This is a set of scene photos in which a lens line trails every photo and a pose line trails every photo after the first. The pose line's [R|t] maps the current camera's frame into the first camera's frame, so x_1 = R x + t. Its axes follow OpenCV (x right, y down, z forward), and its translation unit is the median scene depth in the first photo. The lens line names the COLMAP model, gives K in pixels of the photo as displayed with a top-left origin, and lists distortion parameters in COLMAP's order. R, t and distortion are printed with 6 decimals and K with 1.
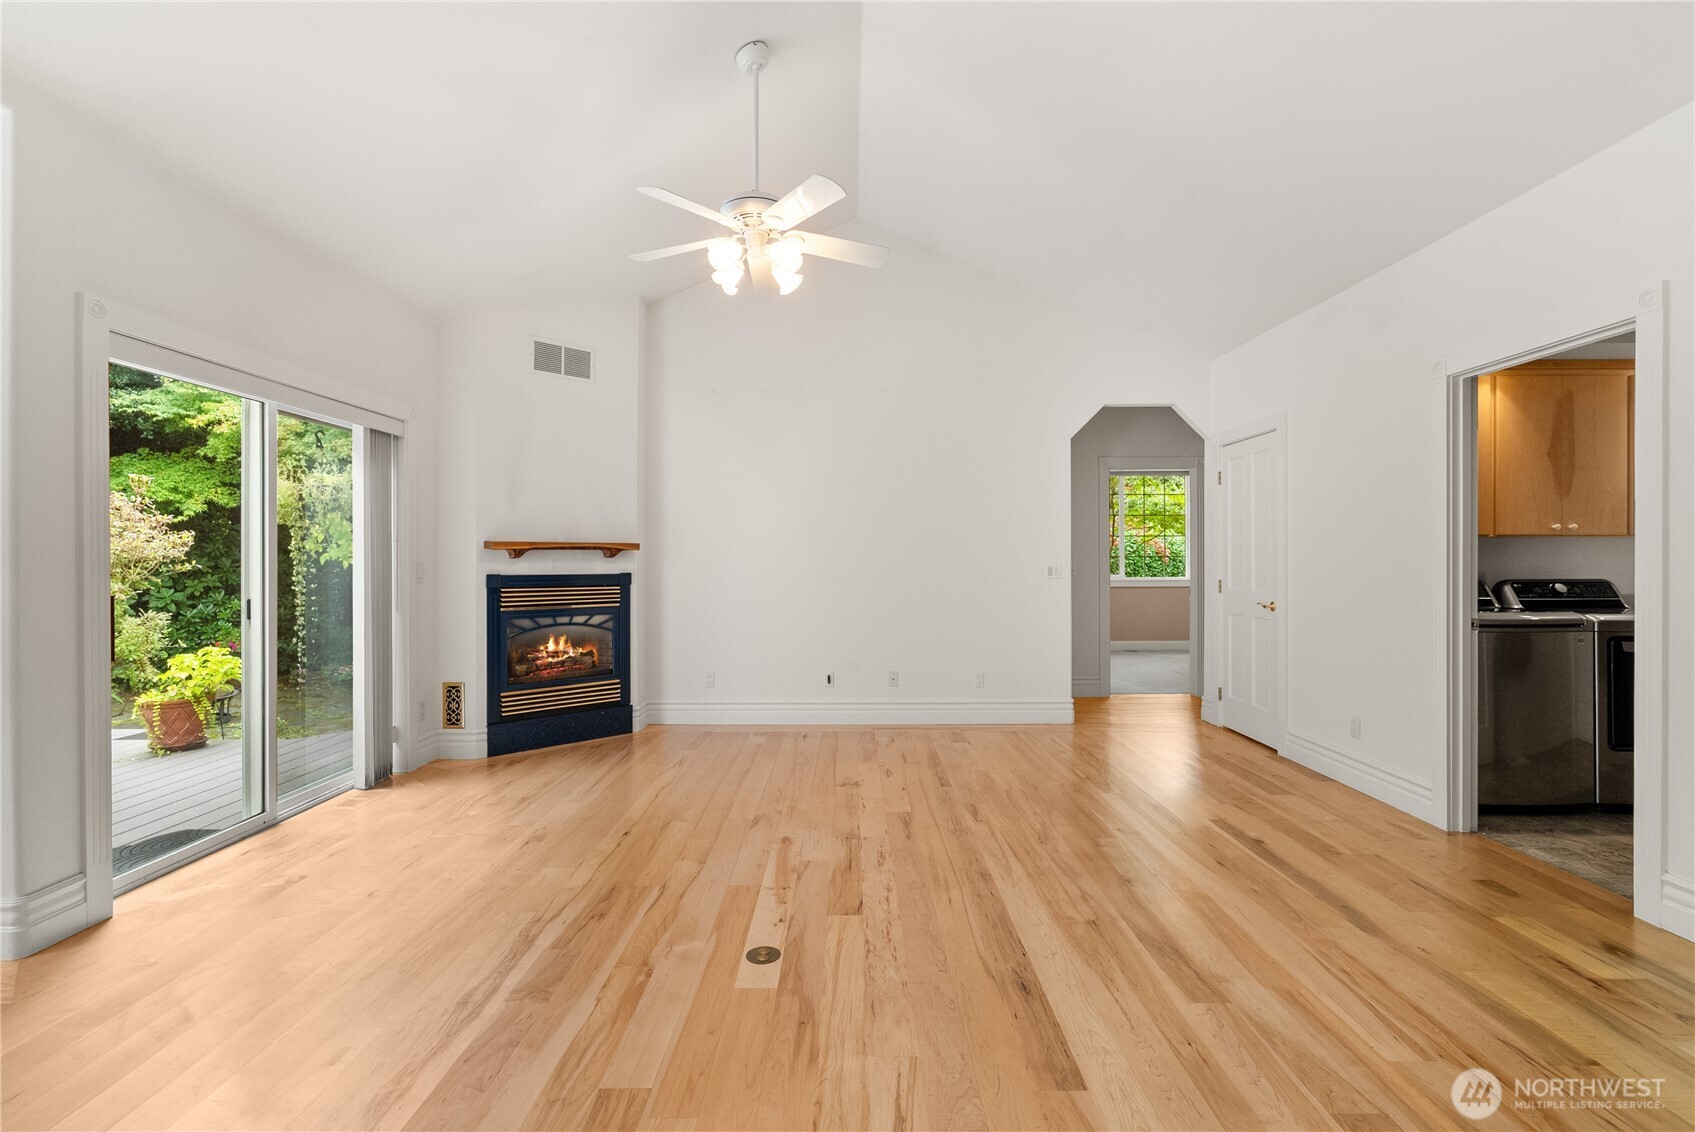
lens RADIAL K [[773.0, 0, 844.7], [0, 773.0, 563.5], [0, 0, 1]] dist [-0.005630, 0.001549]
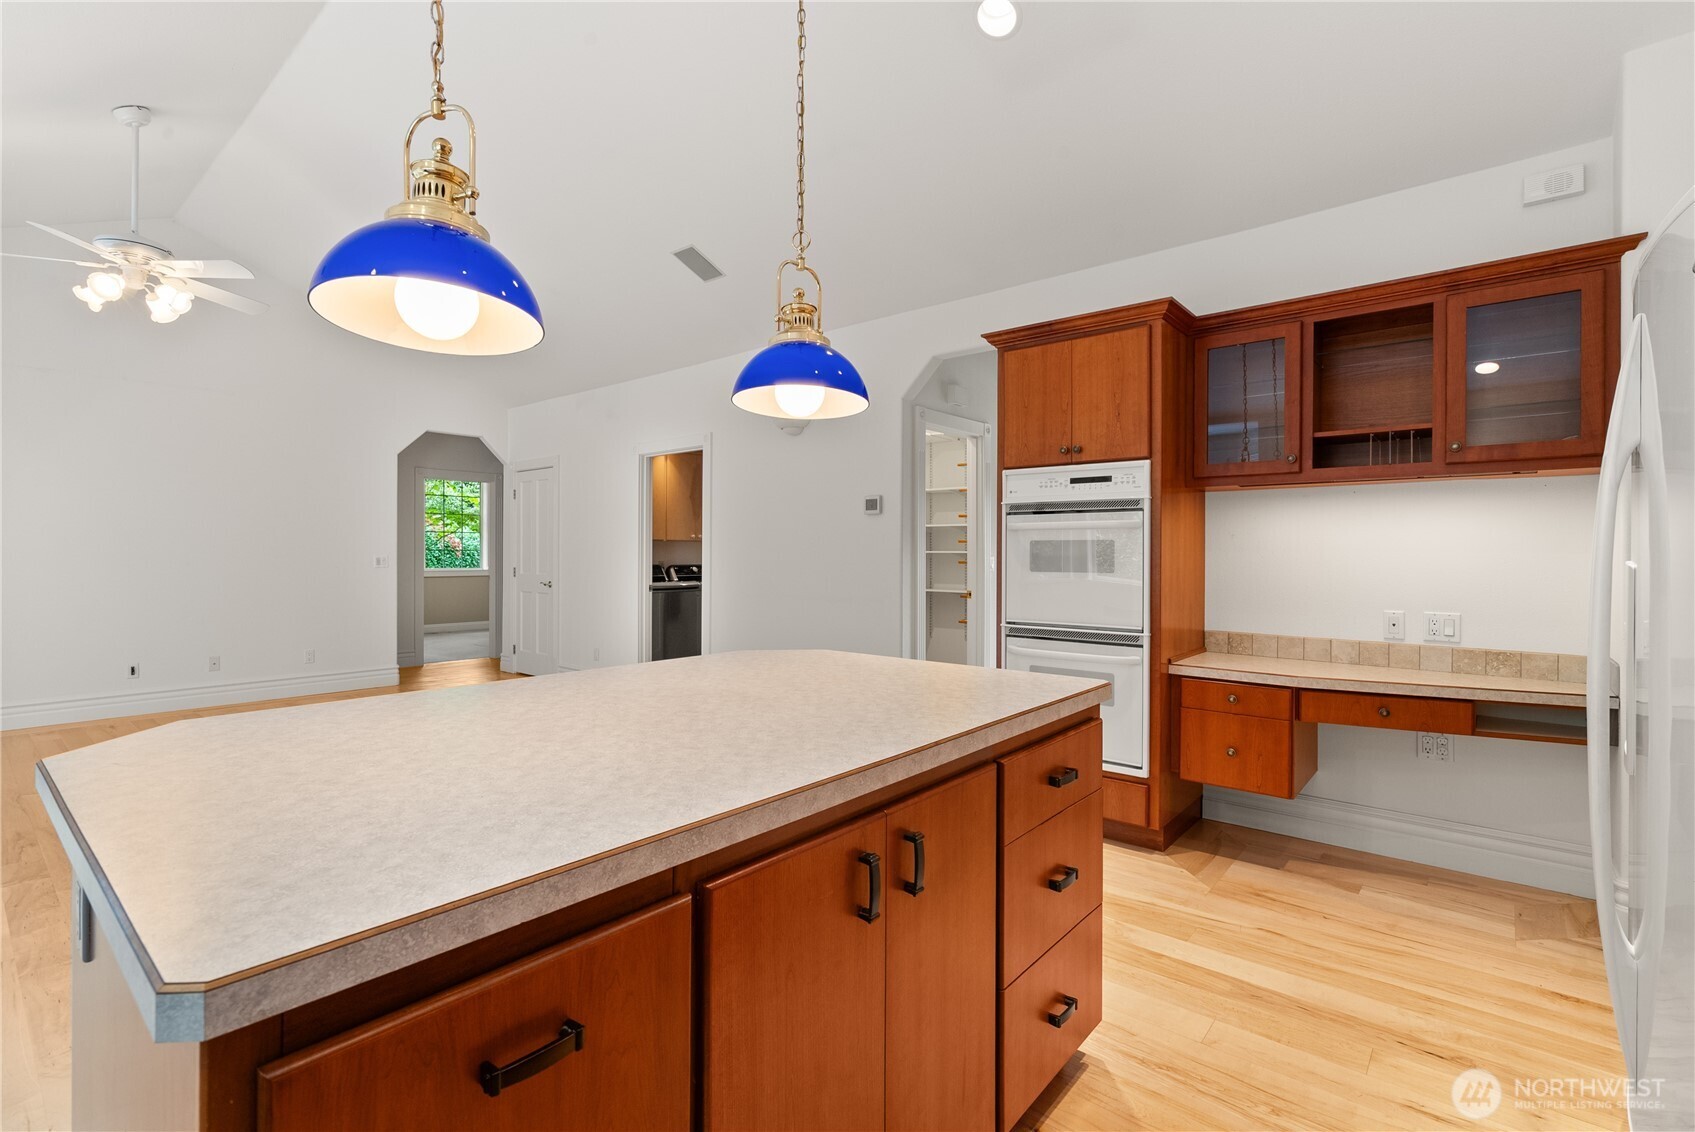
lens RADIAL K [[773.0, 0, 844.8], [0, 773.0, 551.1], [0, 0, 1]] dist [-0.005630, 0.001549]
pose [[0.646035, 0.009186, 0.763252, -0.266484], [-0.001650, 0.999942, -0.010639, 0.007138], [-0.763306, 0.005614, 0.646013, -0.488764]]
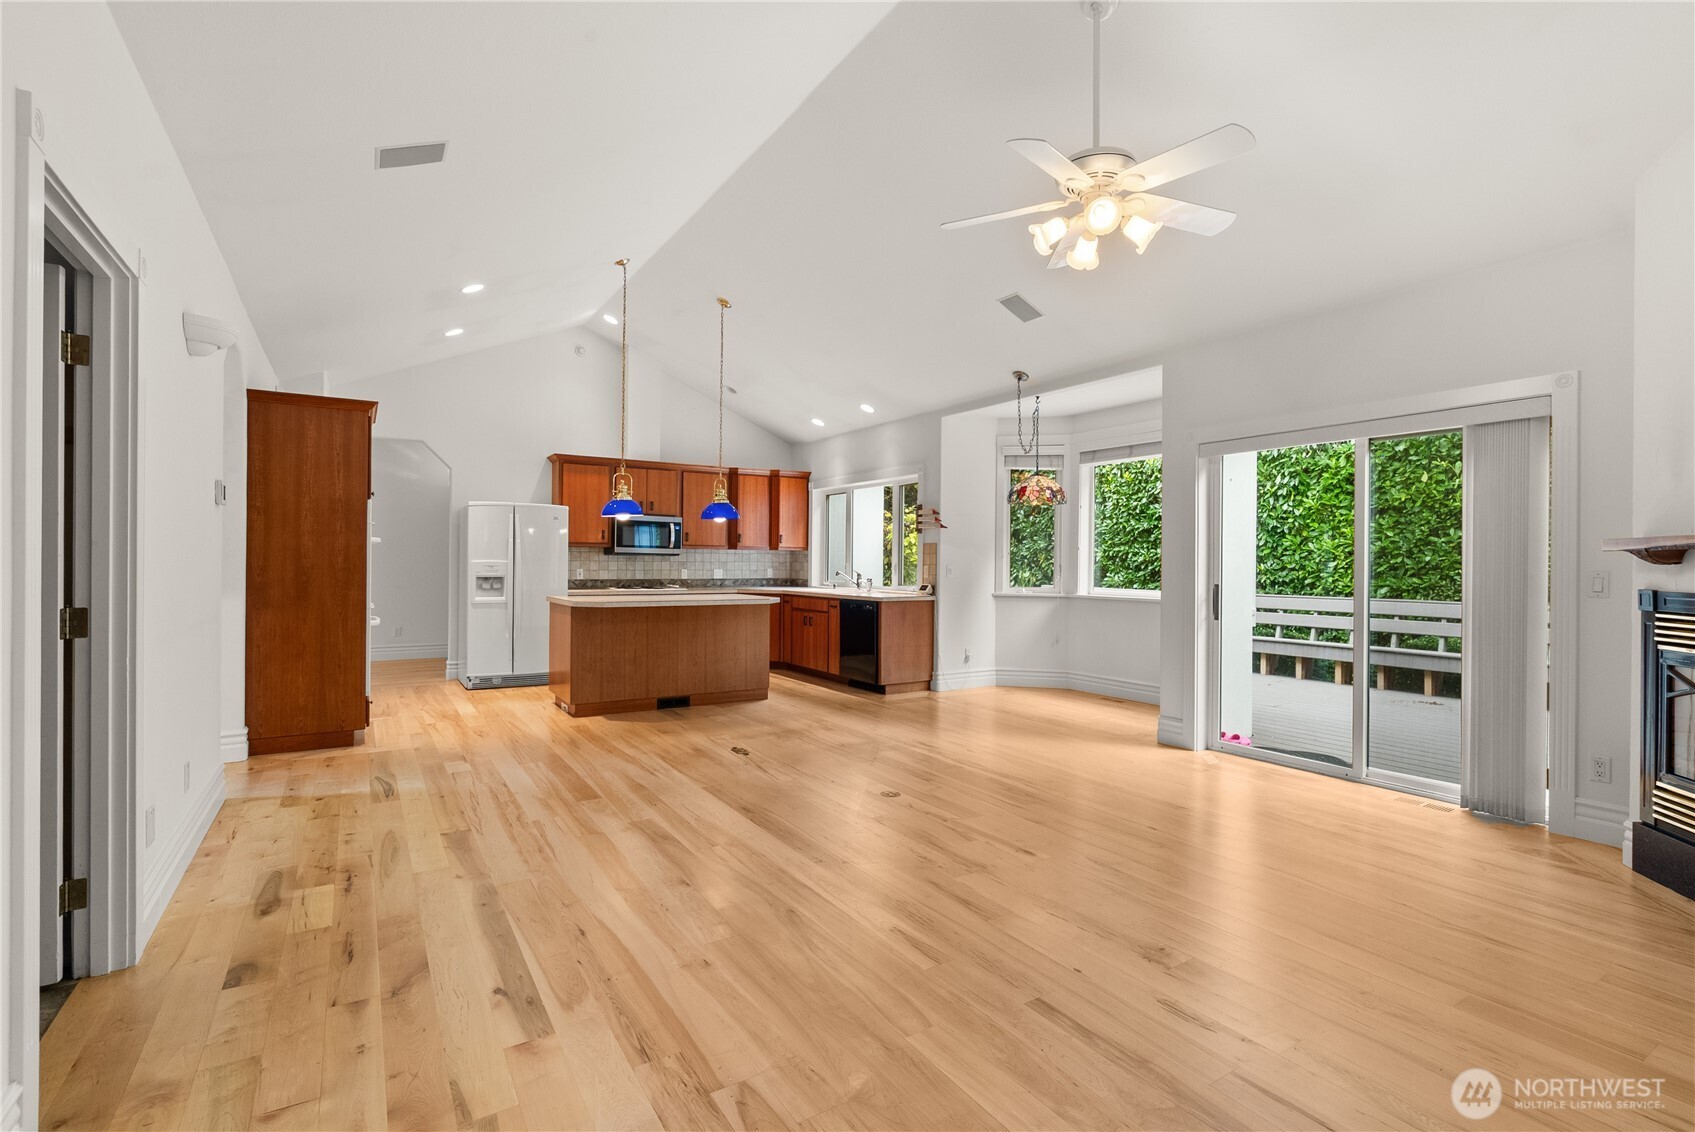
lens RADIAL K [[773.0, 0, 852.3], [0, 773.0, 560.2], [0, 0, 1]] dist [-0.005630, 0.001549]
pose [[-0.836835, -0.007679, -0.547401, 0.533469], [-0.010033, 0.999949, 0.001312, -0.006638], [0.547363, 0.006590, -0.836869, 1.401528]]
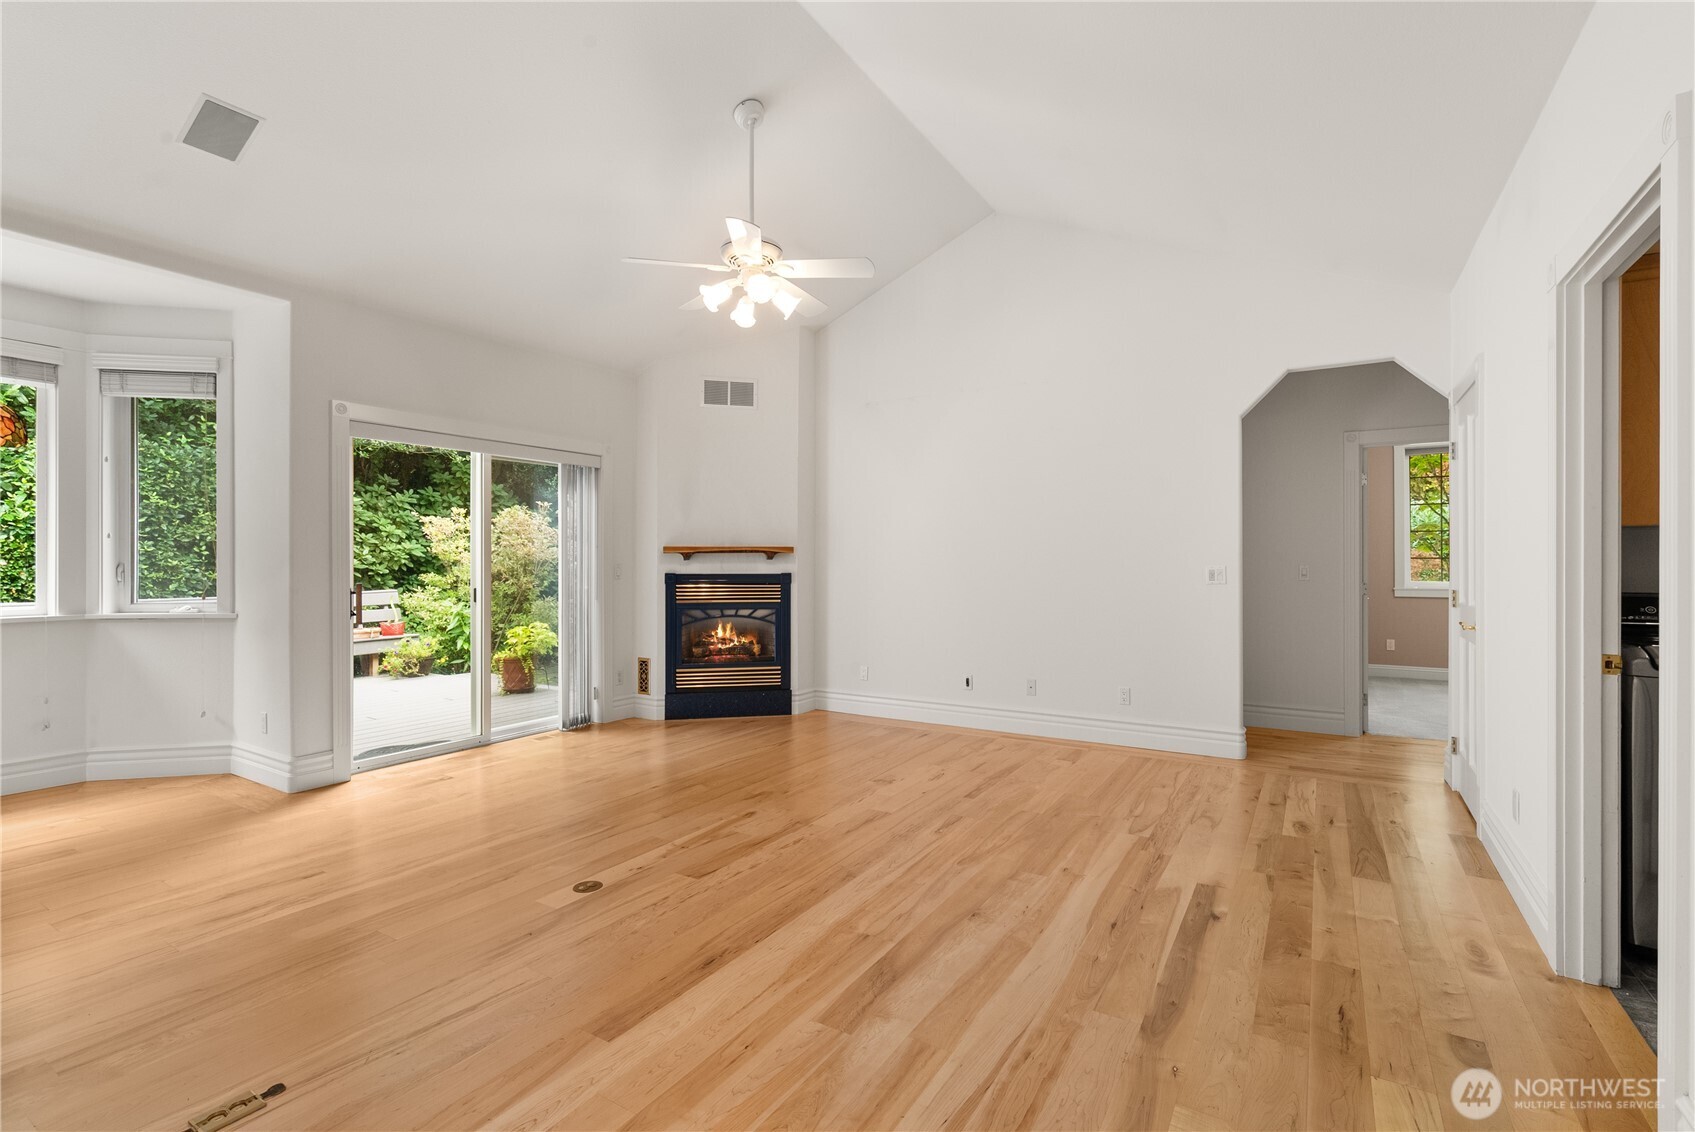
lens RADIAL K [[773.0, 0, 841.1], [0, 773.0, 562.9], [0, 0, 1]] dist [-0.005630, 0.001549]
pose [[0.852795, 0.002344, -0.522240, 0.513133], [-0.003230, 0.999994, -0.000786, -0.002626], [0.522235, 0.002358, 0.852798, 0.098742]]
